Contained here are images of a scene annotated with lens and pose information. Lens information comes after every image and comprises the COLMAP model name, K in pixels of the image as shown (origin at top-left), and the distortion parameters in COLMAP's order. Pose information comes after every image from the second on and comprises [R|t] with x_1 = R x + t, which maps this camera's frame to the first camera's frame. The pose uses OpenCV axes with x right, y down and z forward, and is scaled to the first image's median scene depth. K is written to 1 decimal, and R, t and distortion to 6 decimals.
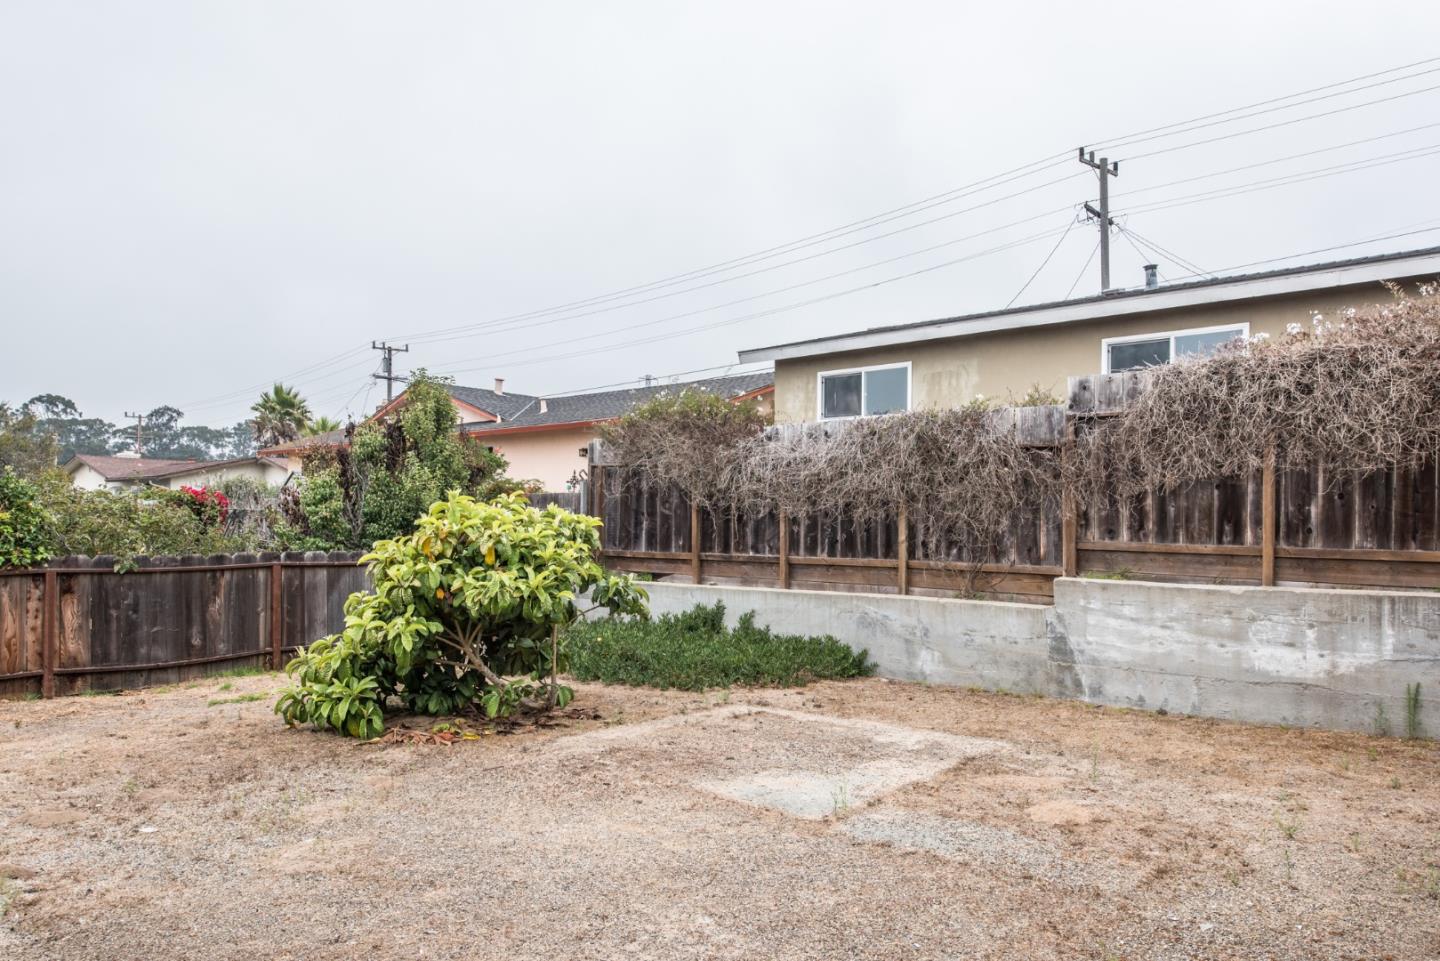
lens RADIAL K [[1007.0, 0, 721.6], [0, 1007.0, 499.4], [0, 0, 1]] dist [0.008081, -0.000682]
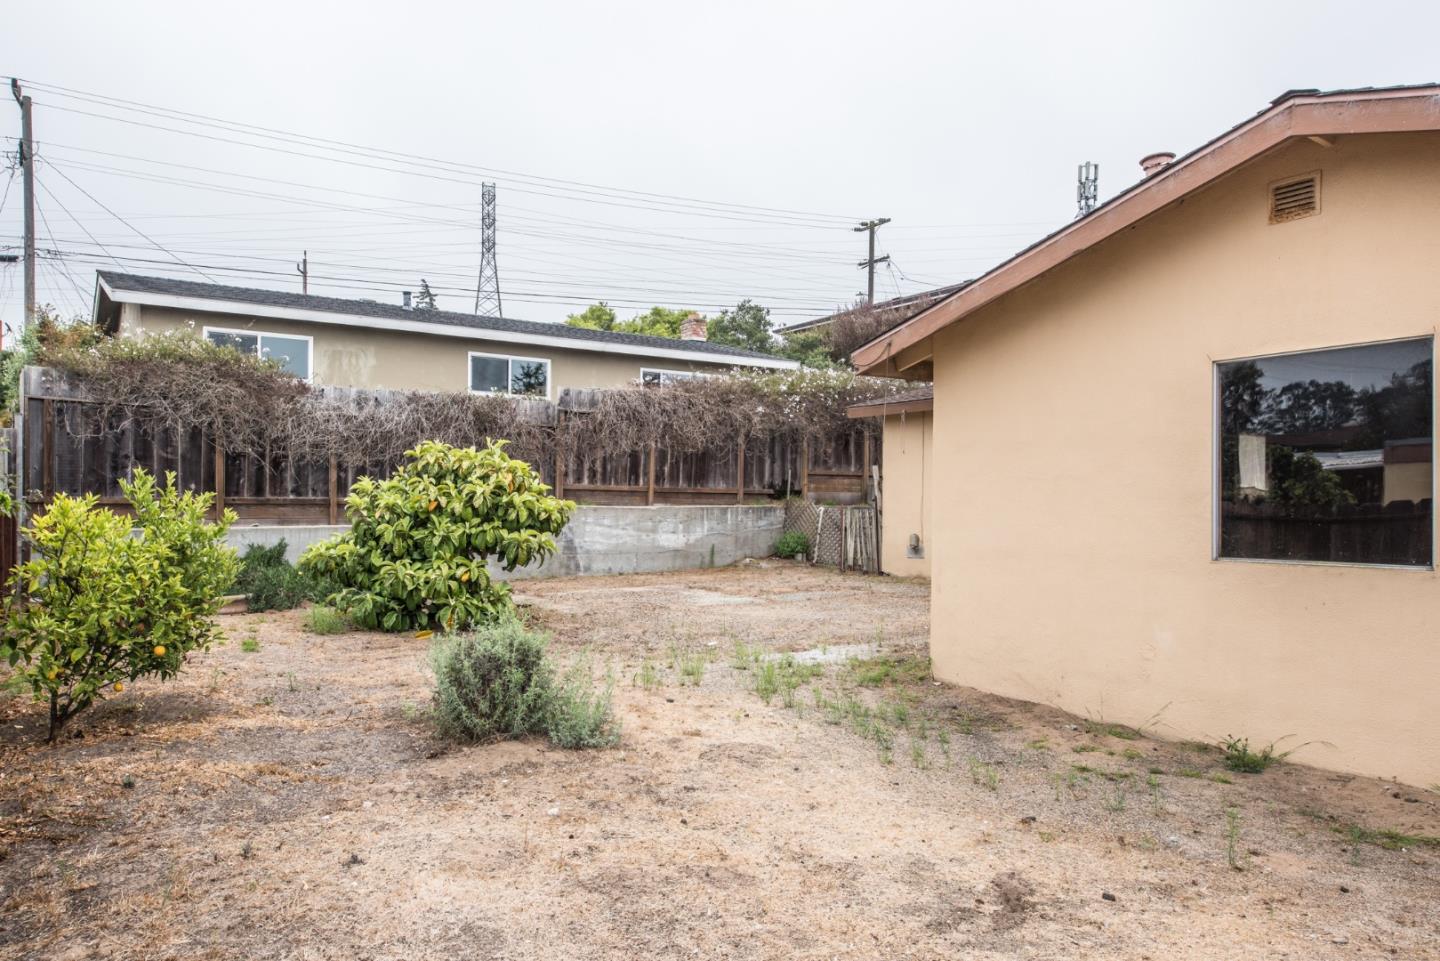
lens RADIAL K [[1007.0, 0, 721.6], [0, 1007.0, 499.4], [0, 0, 1]] dist [0.008081, -0.000682]
pose [[0.221003, -0.008283, 0.975238, -1.323059], [-0.028904, 0.999469, 0.015039, 0.036071], [-0.974845, -0.031512, 0.220646, 0.391865]]
